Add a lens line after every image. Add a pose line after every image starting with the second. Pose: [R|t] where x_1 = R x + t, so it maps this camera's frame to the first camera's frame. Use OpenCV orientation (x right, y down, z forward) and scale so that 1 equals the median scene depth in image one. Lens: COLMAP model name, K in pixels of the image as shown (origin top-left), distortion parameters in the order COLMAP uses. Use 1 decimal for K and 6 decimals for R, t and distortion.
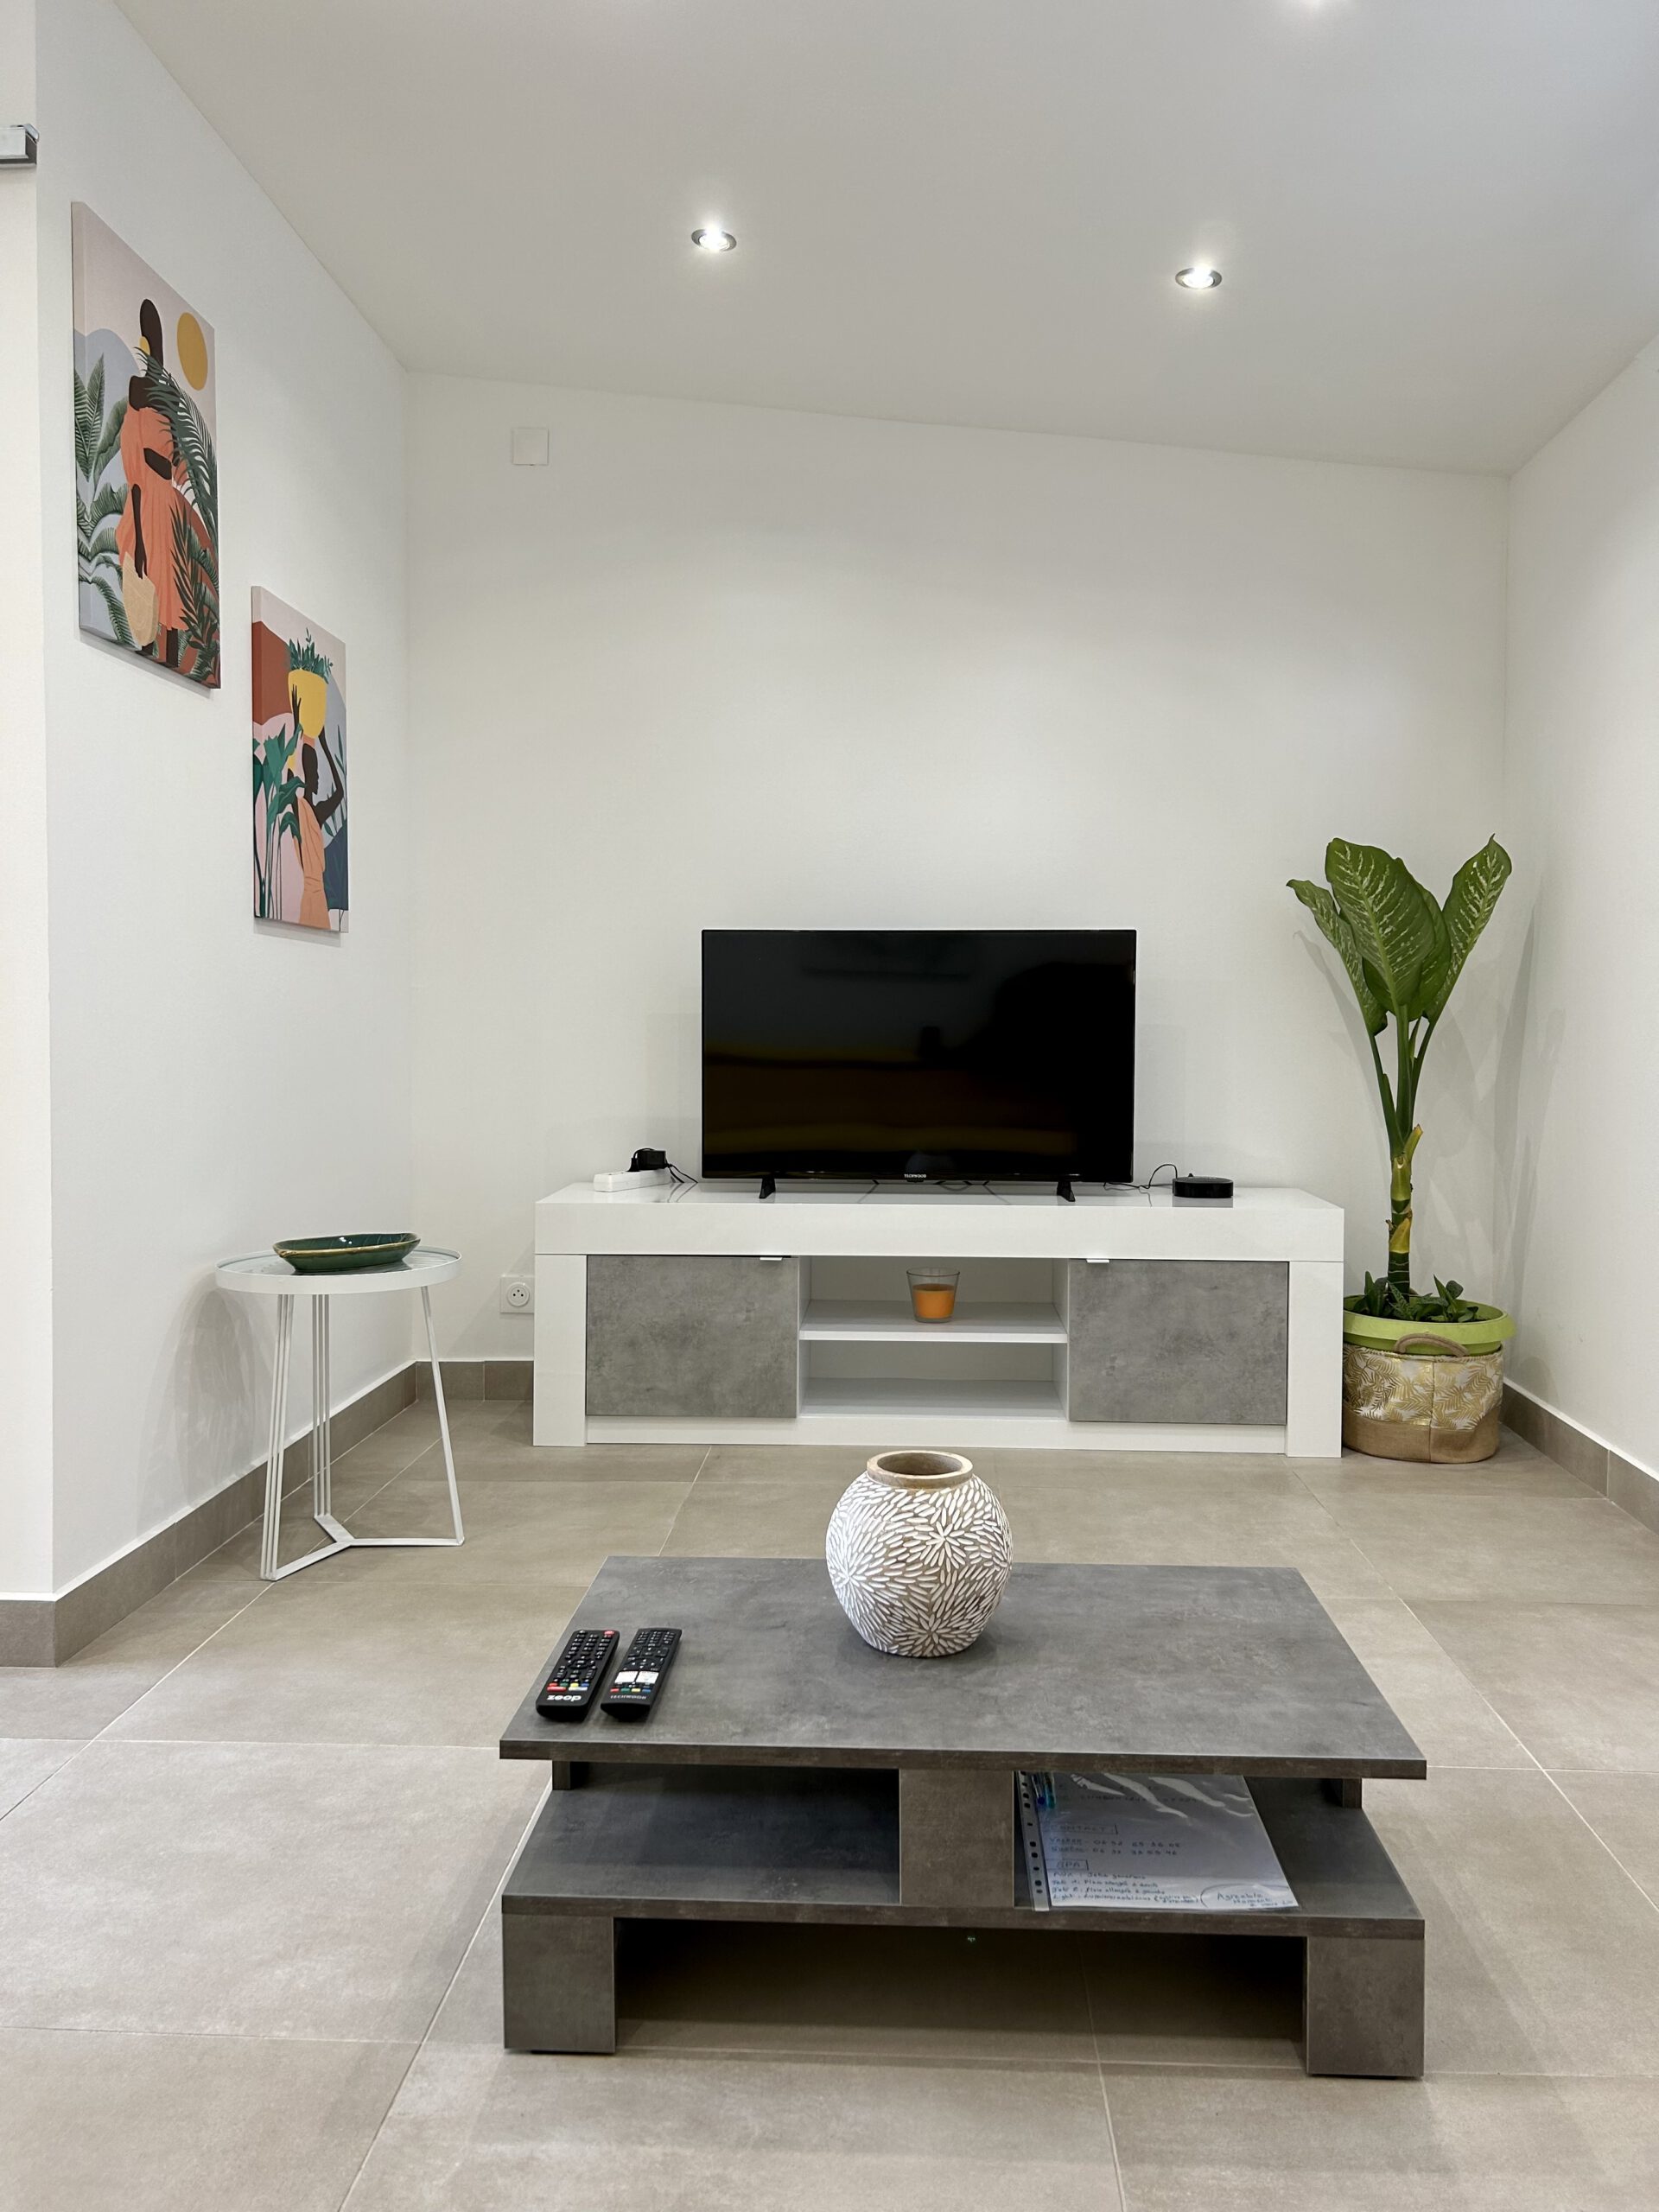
lens RADIAL K [[1676.0, 0, 832.7], [0, 1676.0, 1100.7], [0, 0, 1]] dist [0.028278, -0.028141]
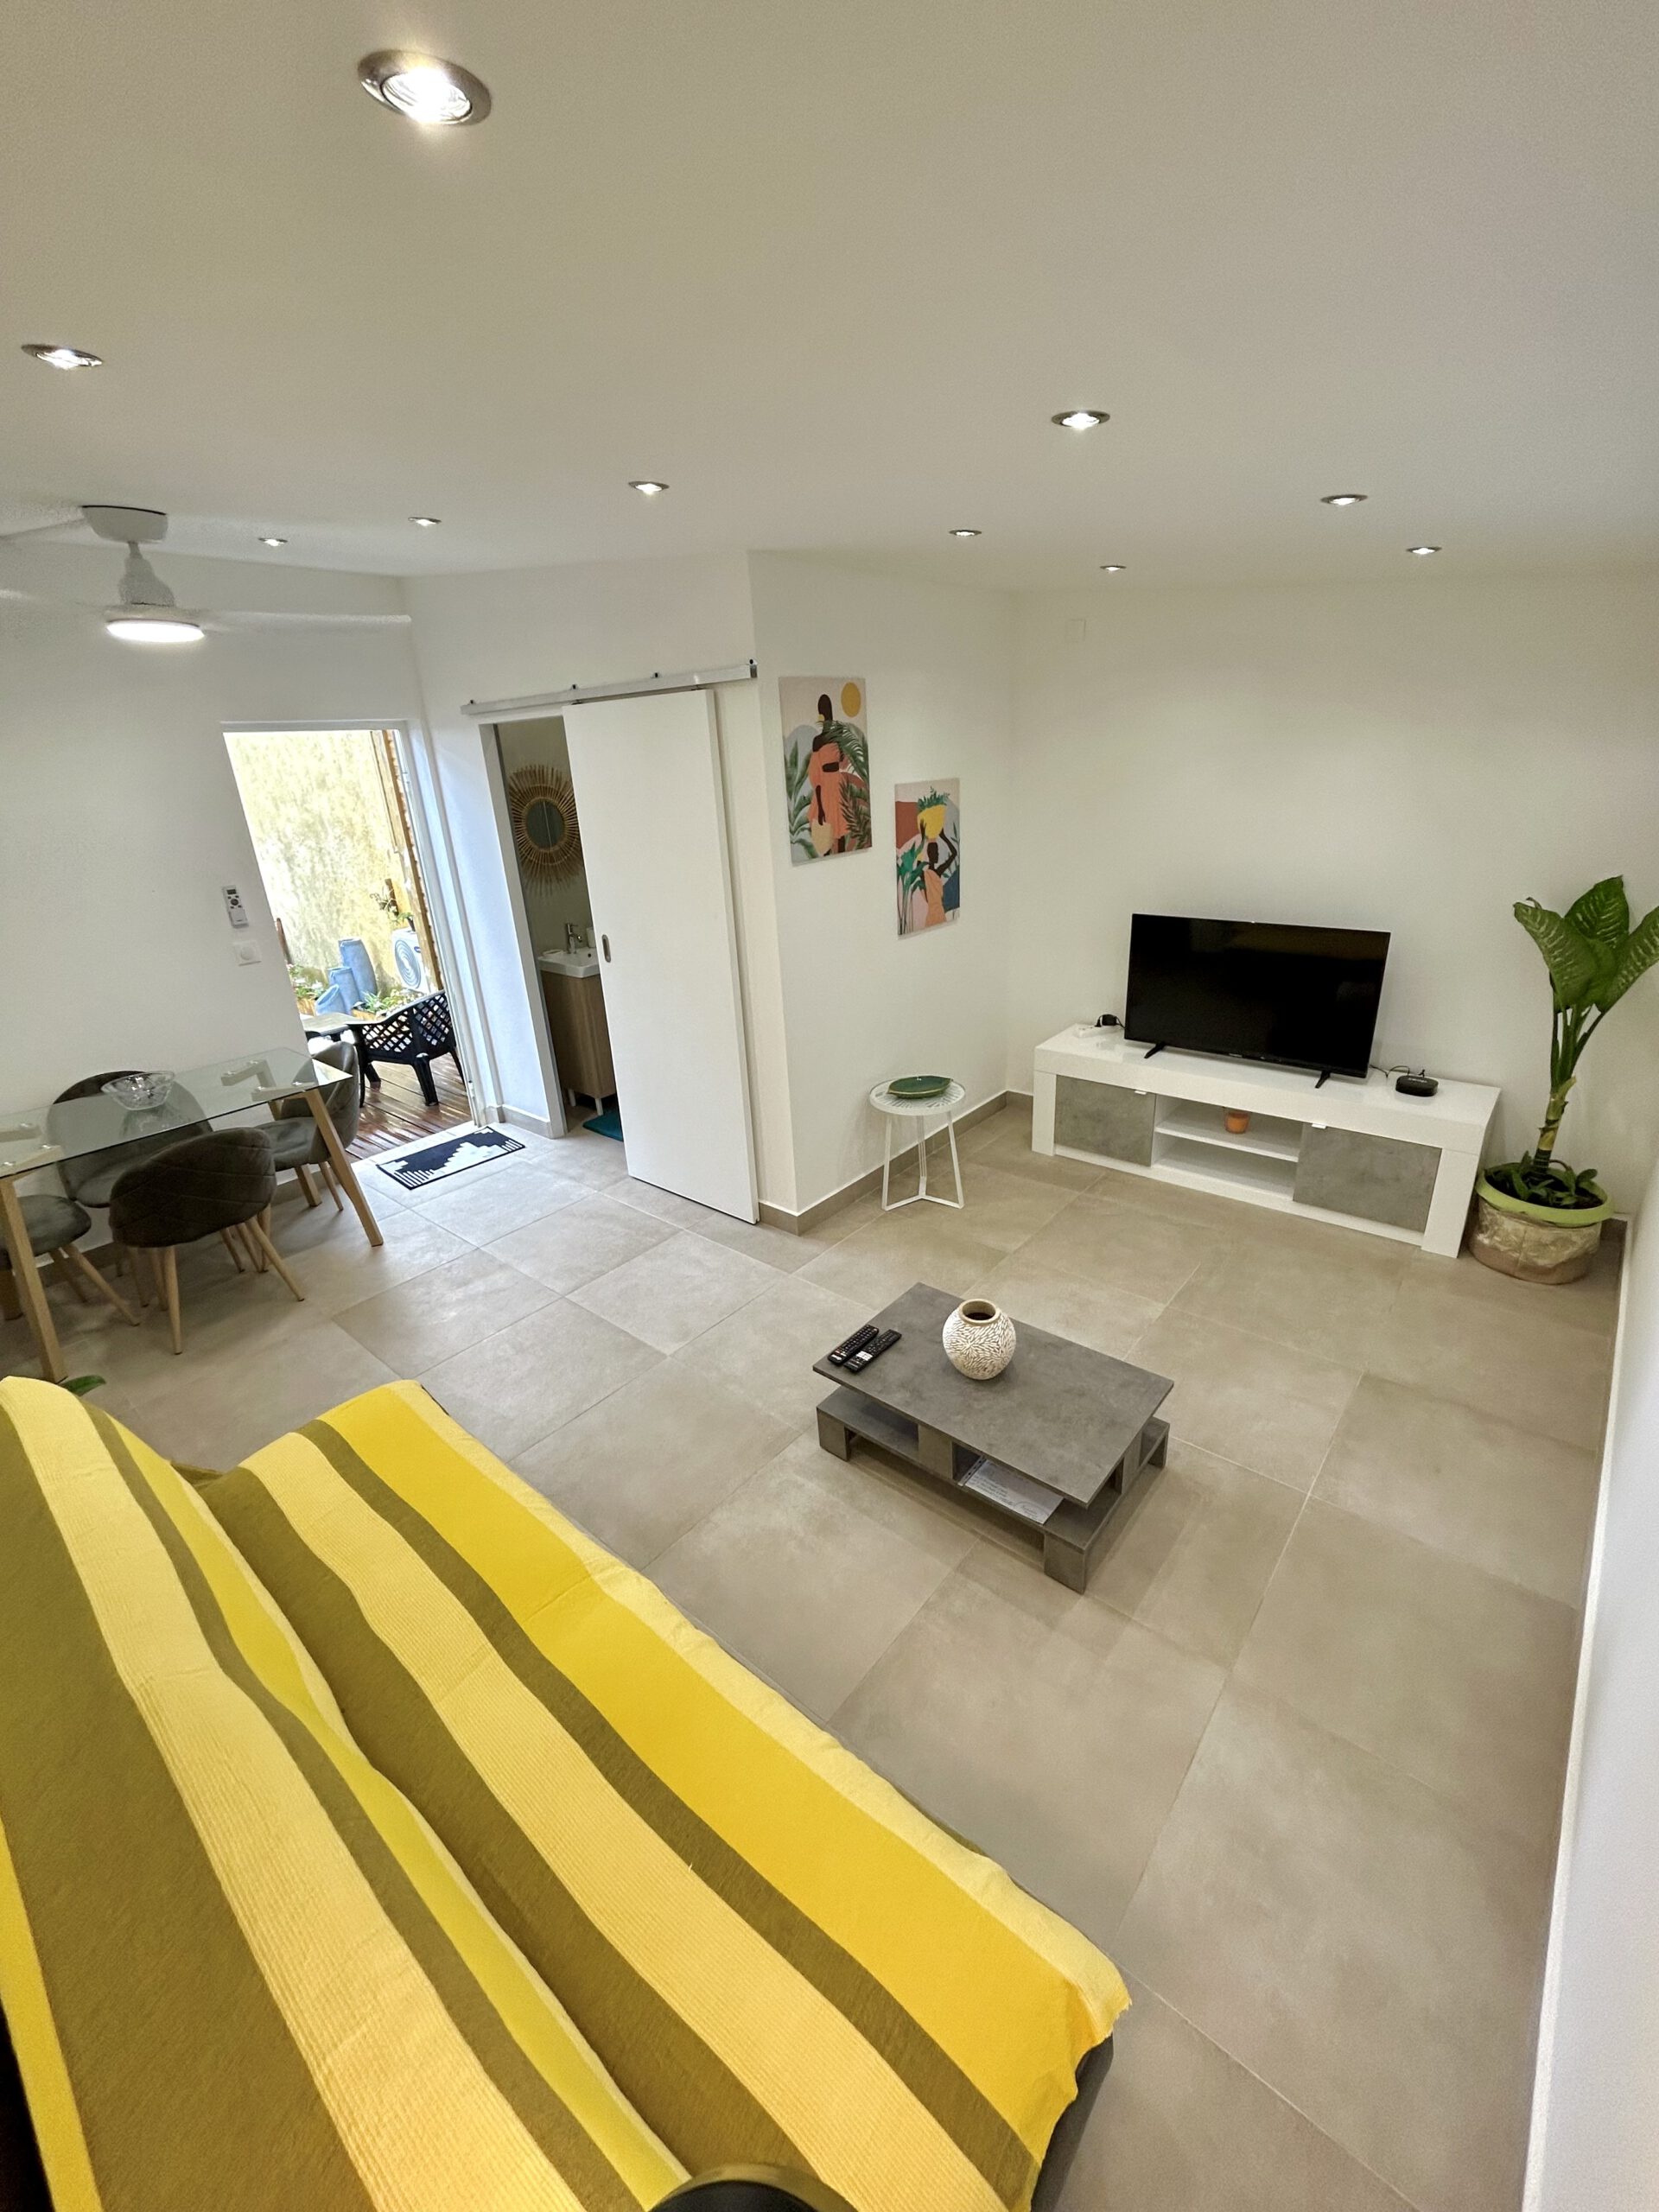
lens RADIAL K [[901.8, 0, 833.9], [0, 901.8, 1099.0], [0, 0, 1]] dist [-0.000112, 0.000346]
pose [[0.793293, 0.176732, -0.582625, 0.339541], [0.033515, 0.942816, 0.331625, -0.302205], [0.607917, -0.282602, 0.742006, -0.036894]]
